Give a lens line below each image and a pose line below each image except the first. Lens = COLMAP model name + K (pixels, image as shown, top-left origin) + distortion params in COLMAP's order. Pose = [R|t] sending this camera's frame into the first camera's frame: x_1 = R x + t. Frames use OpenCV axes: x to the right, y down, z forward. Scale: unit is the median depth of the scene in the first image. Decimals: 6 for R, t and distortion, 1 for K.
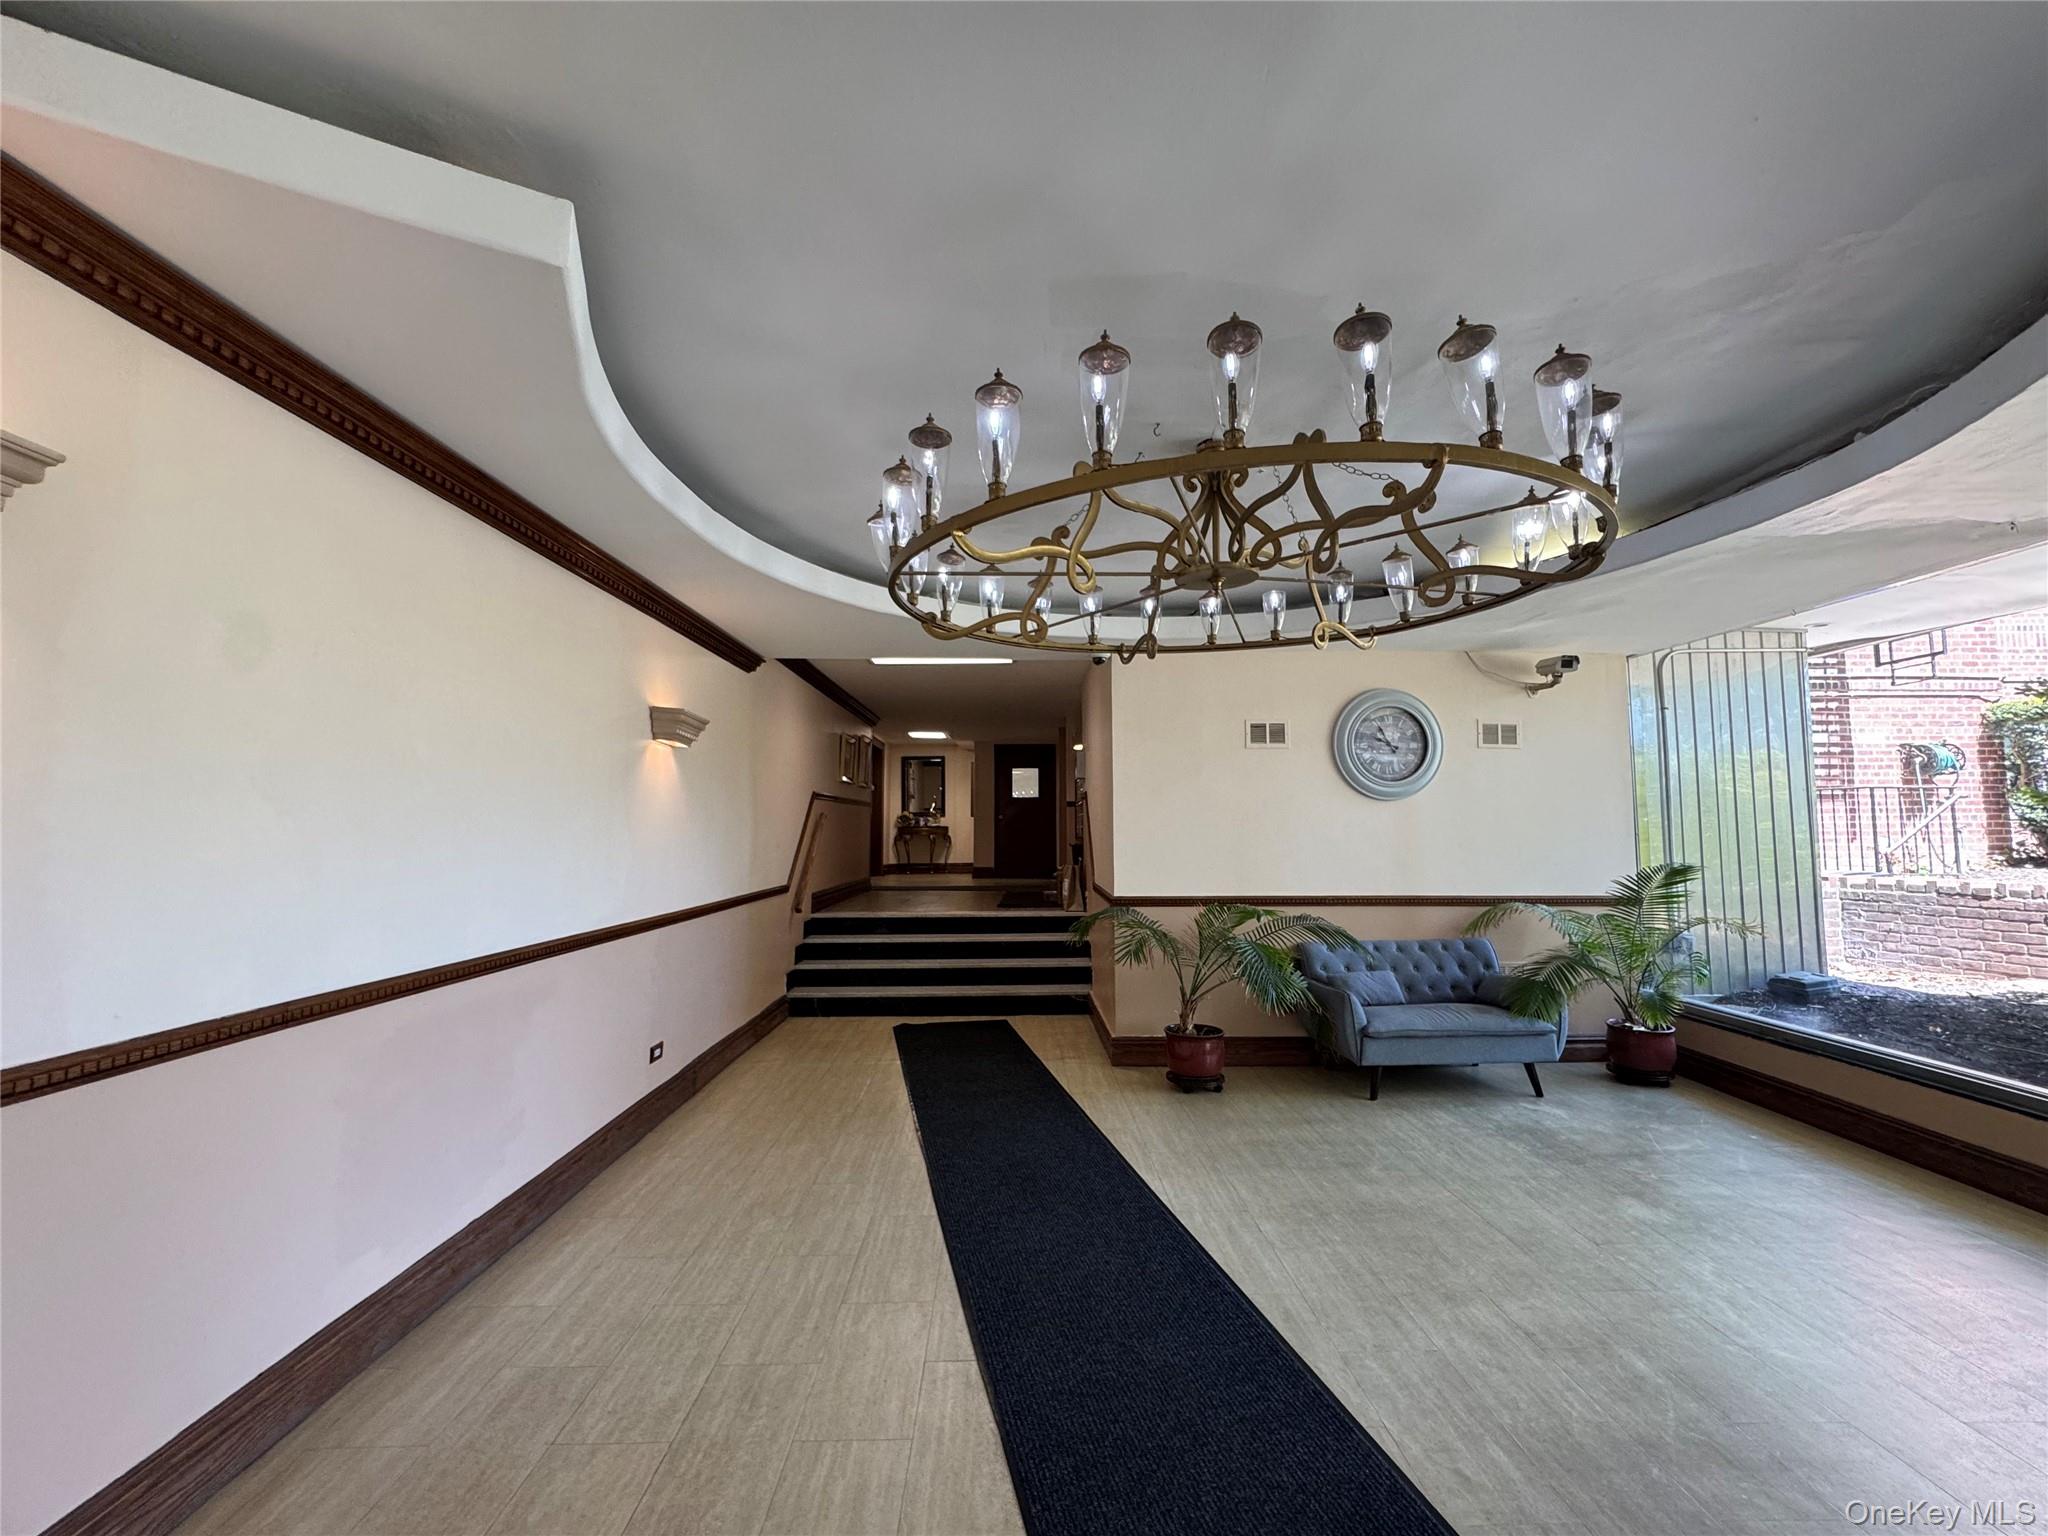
lens RADIAL K [[828.0, 0, 1031.8], [0, 828.0, 767.3], [0, 0, 1]] dist [-0.001153, -0.000175]
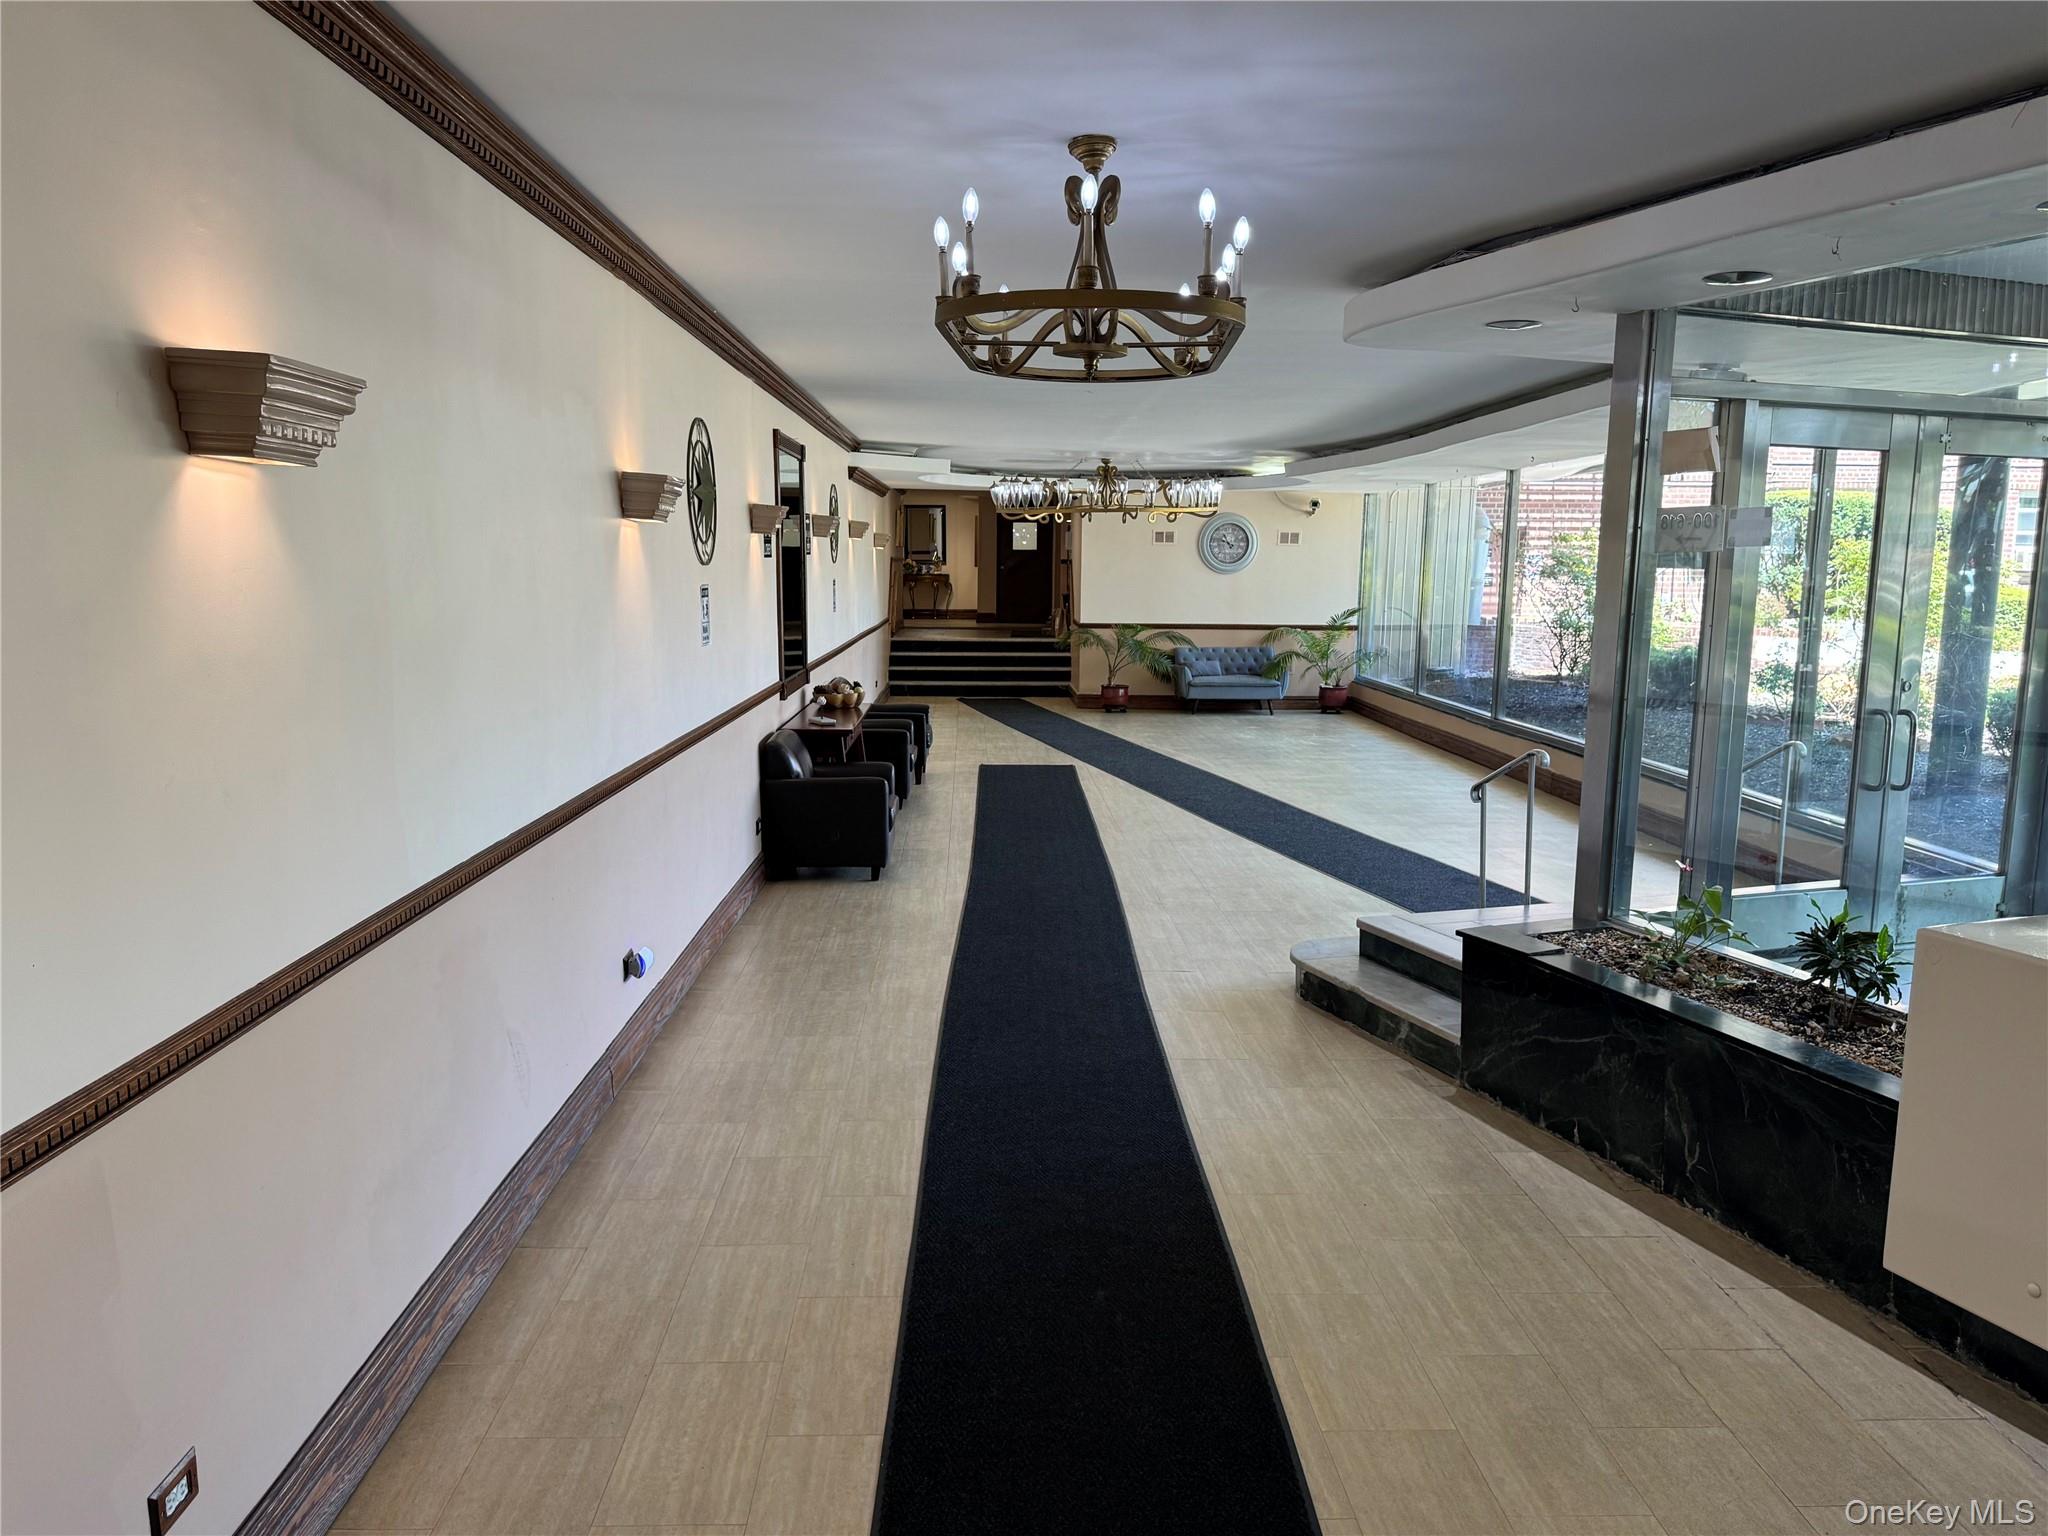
lens RADIAL K [[1469.7, 0, 1023.3], [0, 1469.7, 787.4], [0, 0, 1]] dist [0.097670, -0.005354]
pose [[0.999923, 0.008846, 0.008758, -0.058373], [-0.010603, 0.973865, 0.226880, -0.242834], [-0.006522, -0.226955, 0.973883, -2.374252]]
